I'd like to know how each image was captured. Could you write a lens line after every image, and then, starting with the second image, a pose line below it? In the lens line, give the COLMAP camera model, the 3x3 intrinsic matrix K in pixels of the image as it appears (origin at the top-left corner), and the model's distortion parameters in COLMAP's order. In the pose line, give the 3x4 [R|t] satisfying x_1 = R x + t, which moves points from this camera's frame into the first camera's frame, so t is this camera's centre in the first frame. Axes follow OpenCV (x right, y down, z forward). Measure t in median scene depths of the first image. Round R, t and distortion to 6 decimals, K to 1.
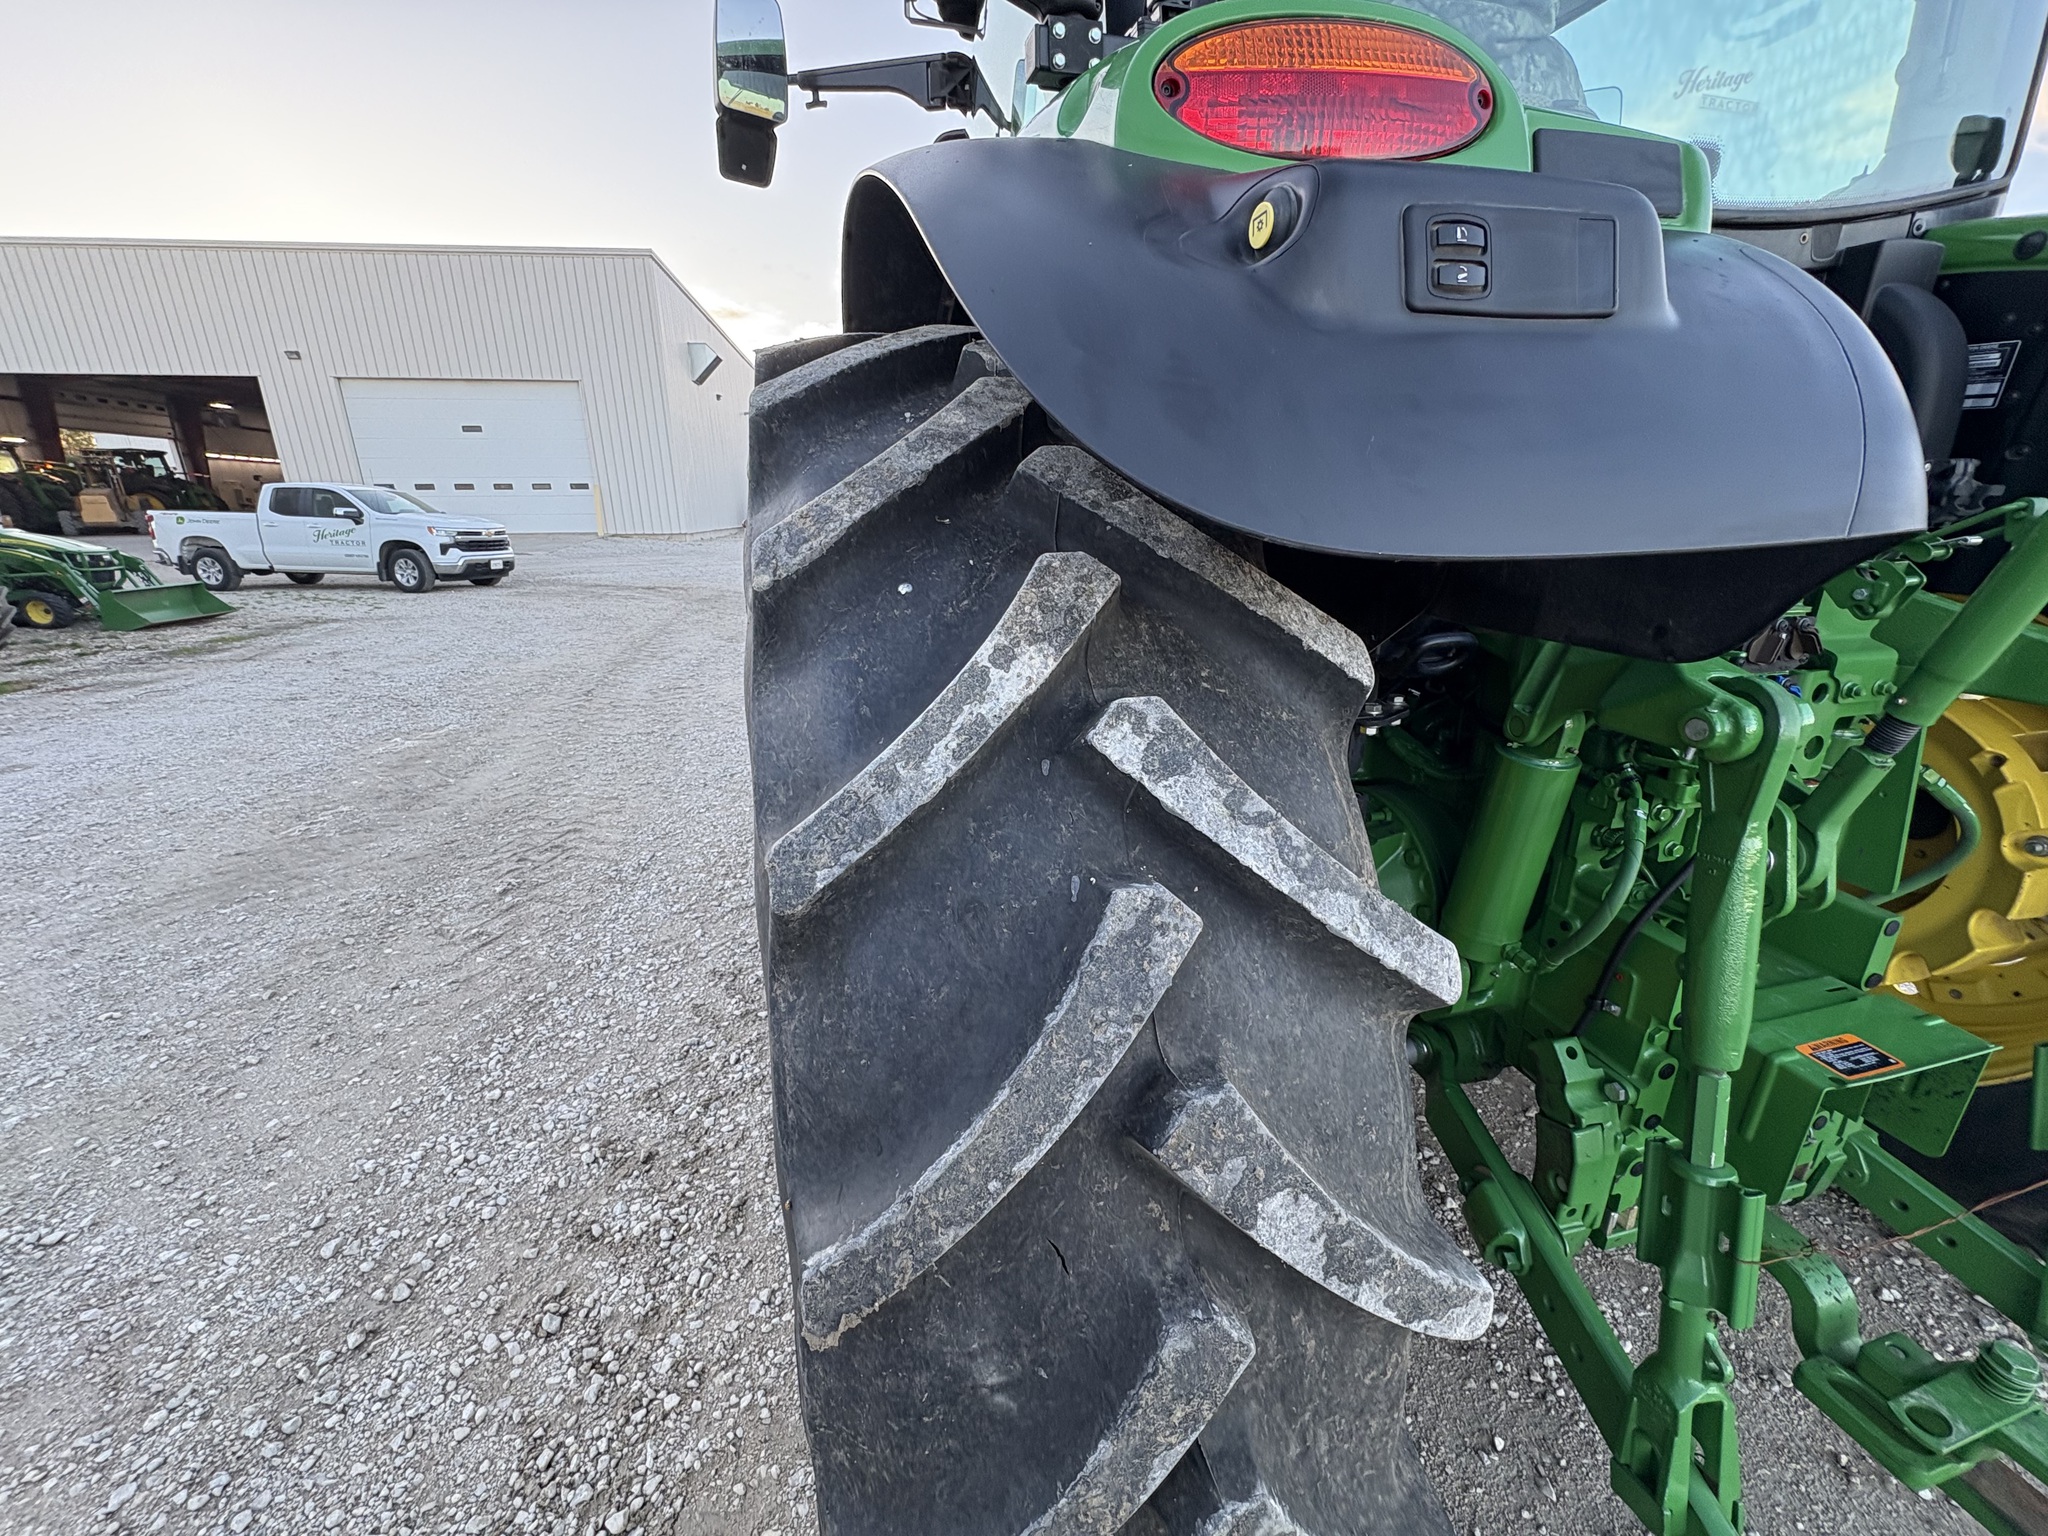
lens RADIAL K [[814.4, 0, 1026.7], [0, 814.4, 768.5], [0, 0, 1]] dist [-0.000390, 0.000367]
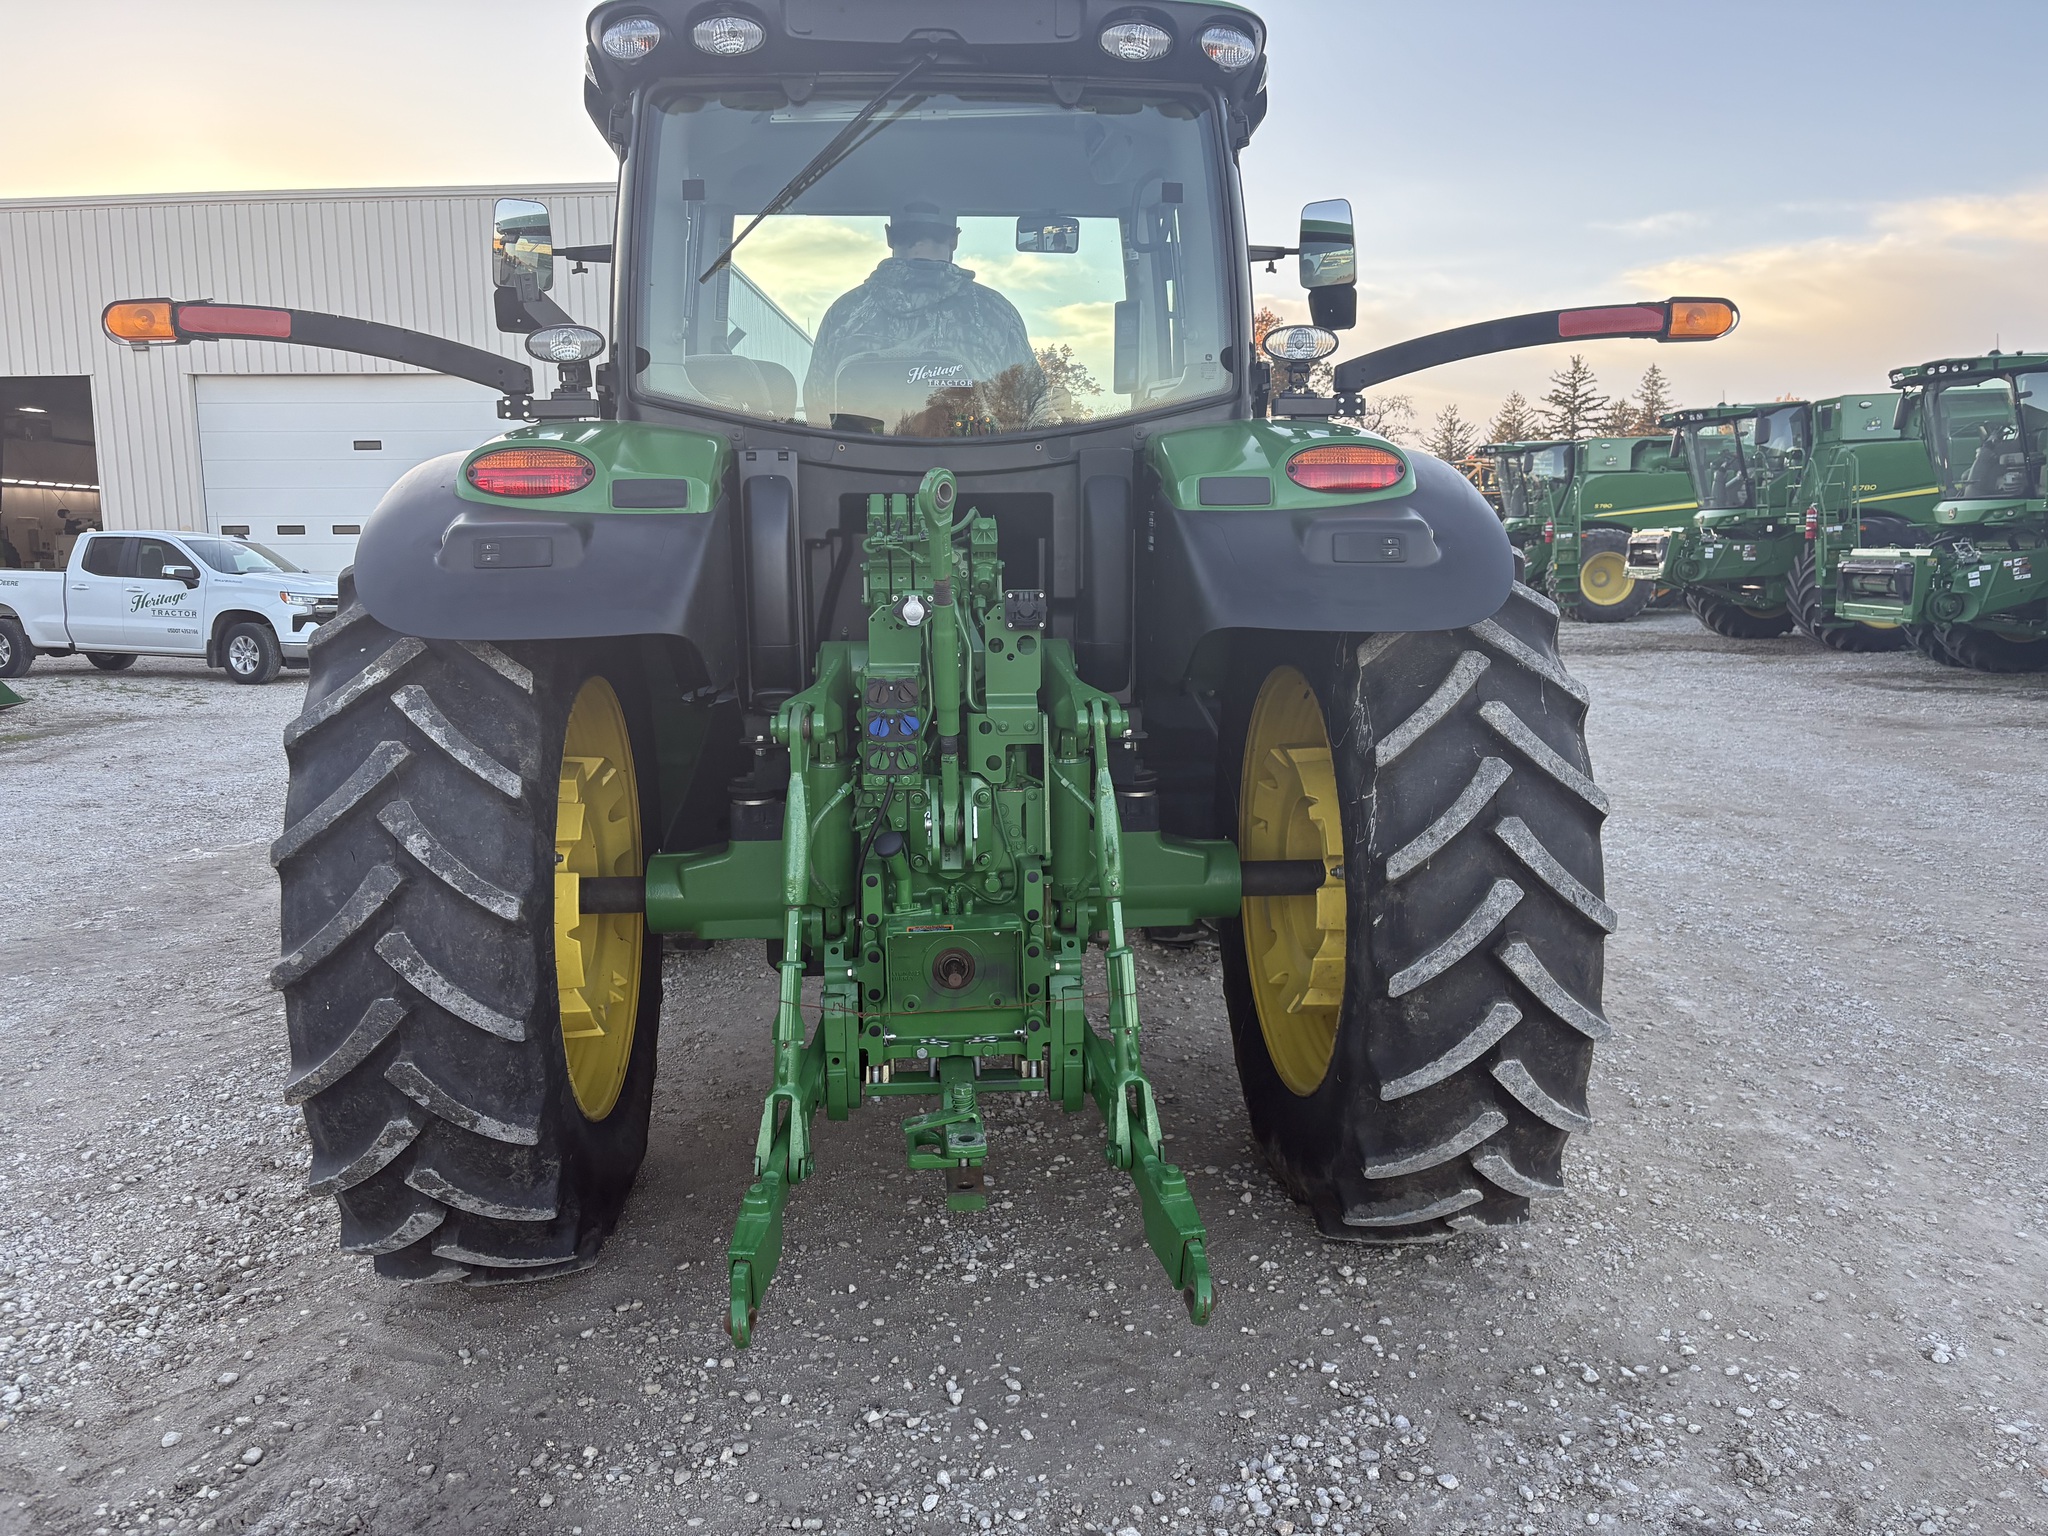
lens RADIAL K [[1535.6, 0, 1023.1], [0, 1535.6, 780.7], [0, 0, 1]] dist [0.072120, -0.085612]
pose [[0.983902, 0.025394, -0.176895, 0.203156], [-0.054051, 0.985778, -0.159122, 0.063037], [0.170338, 0.166122, 0.971282, -0.246852]]
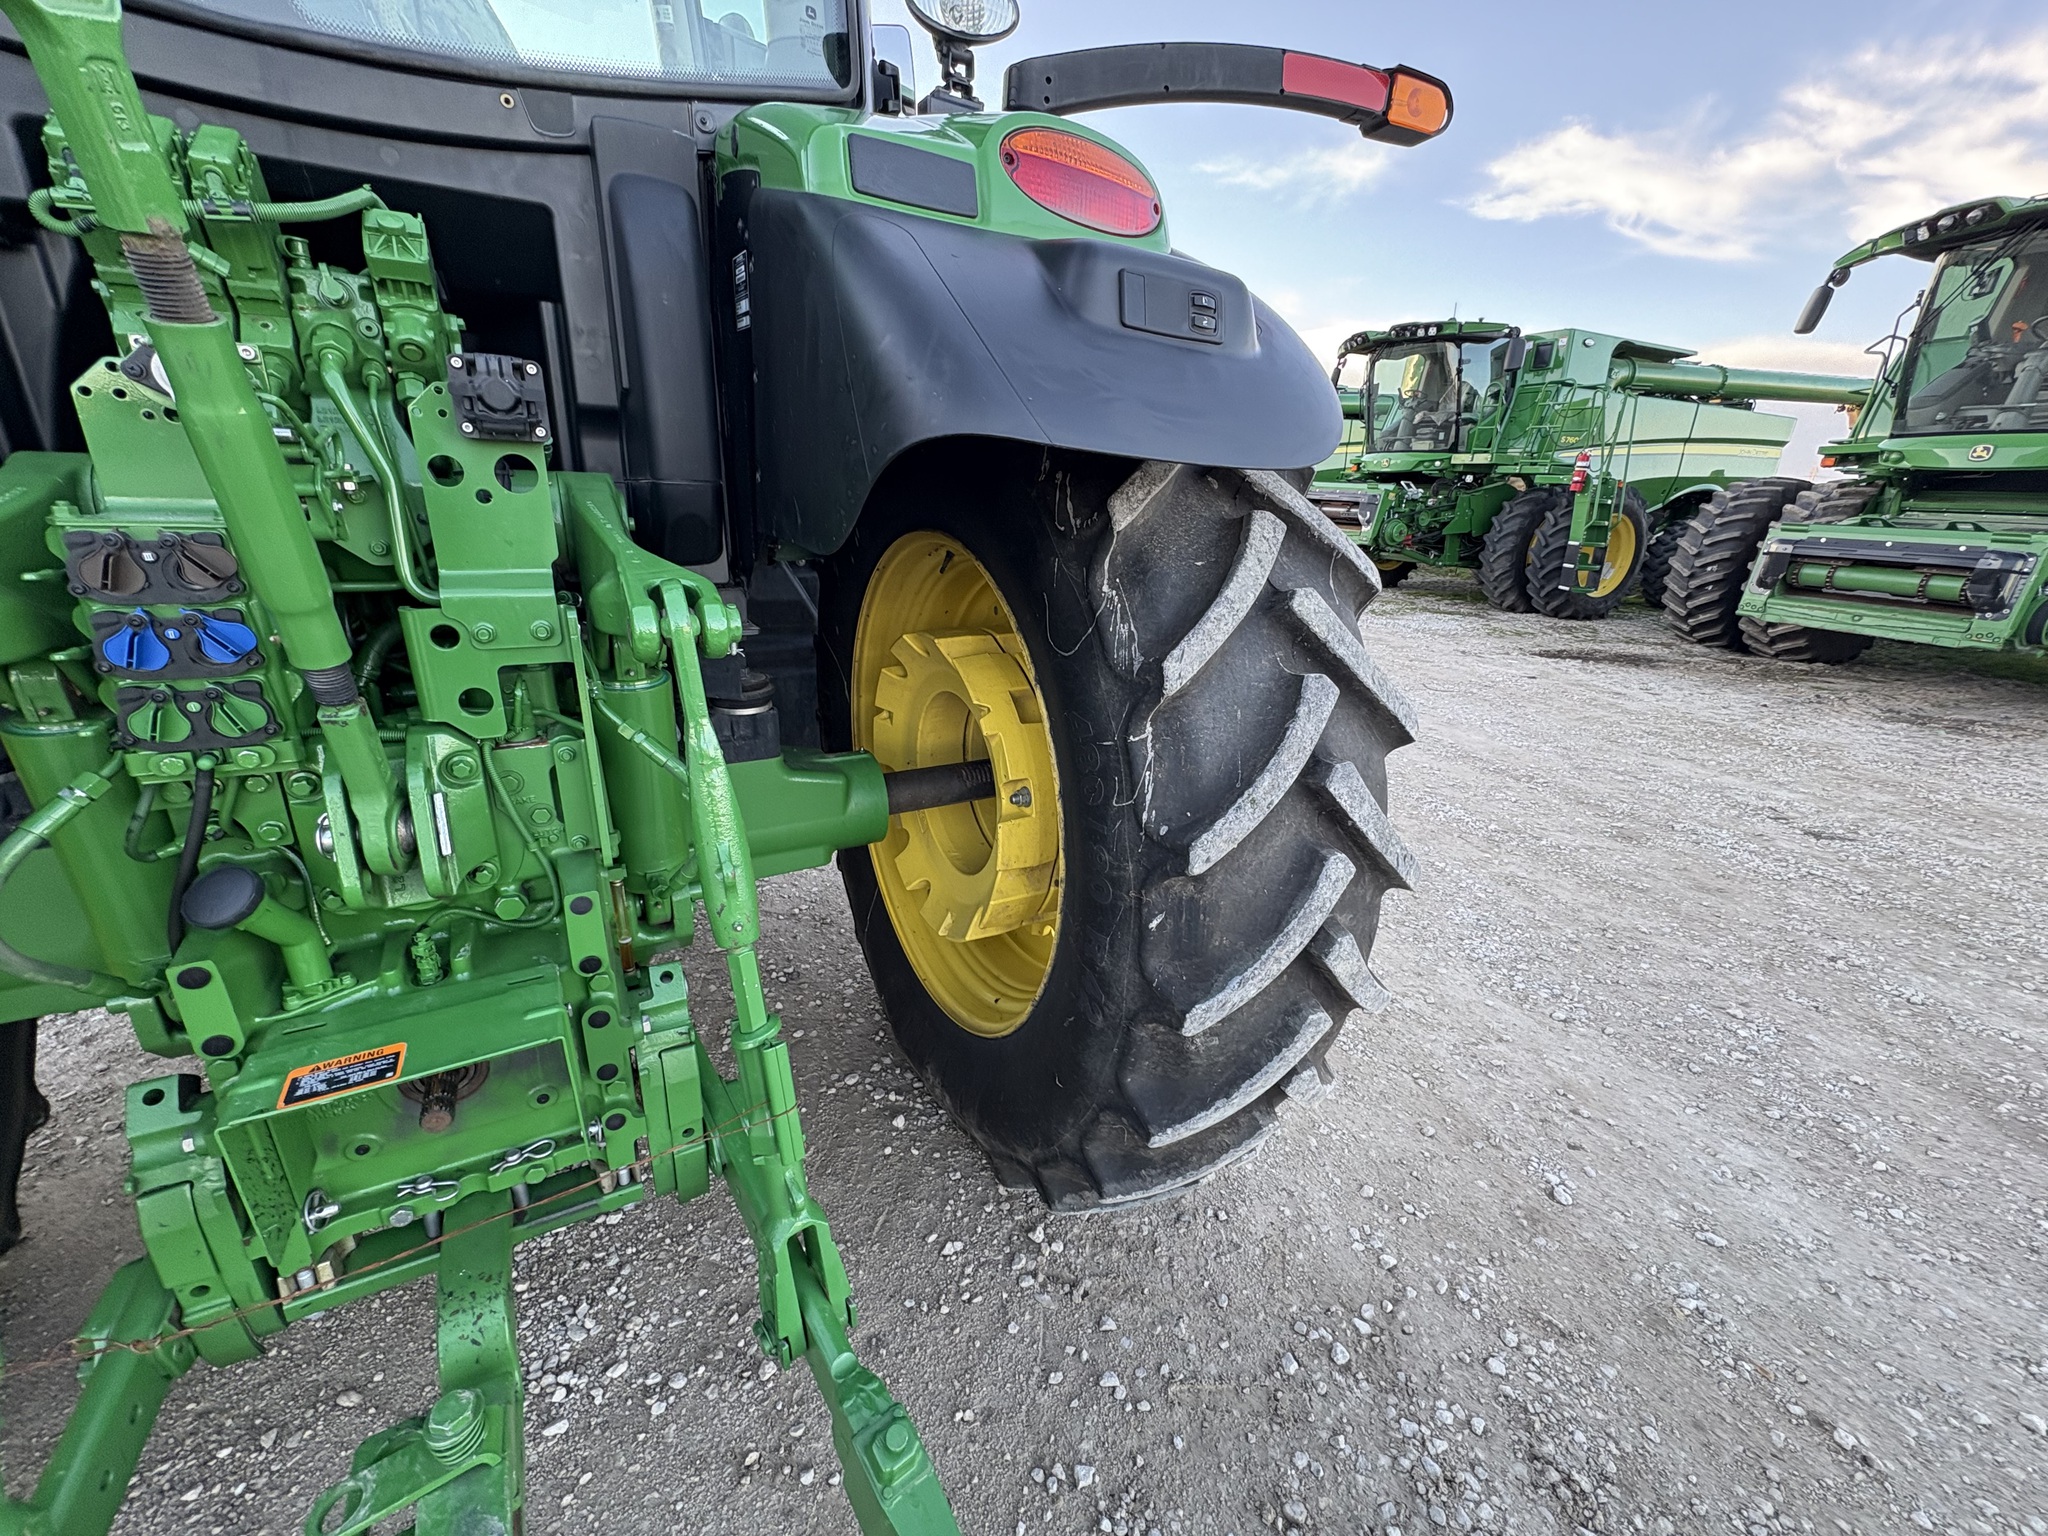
lens RADIAL K [[814.4, 0, 1026.7], [0, 814.4, 768.5], [0, 0, 1]] dist [-0.000390, 0.000367]
pose [[0.964276, -0.041548, 0.261620, 0.169690], [0.034281, 0.998891, 0.032285, 0.004786], [-0.262671, -0.022163, 0.964631, 0.003644]]
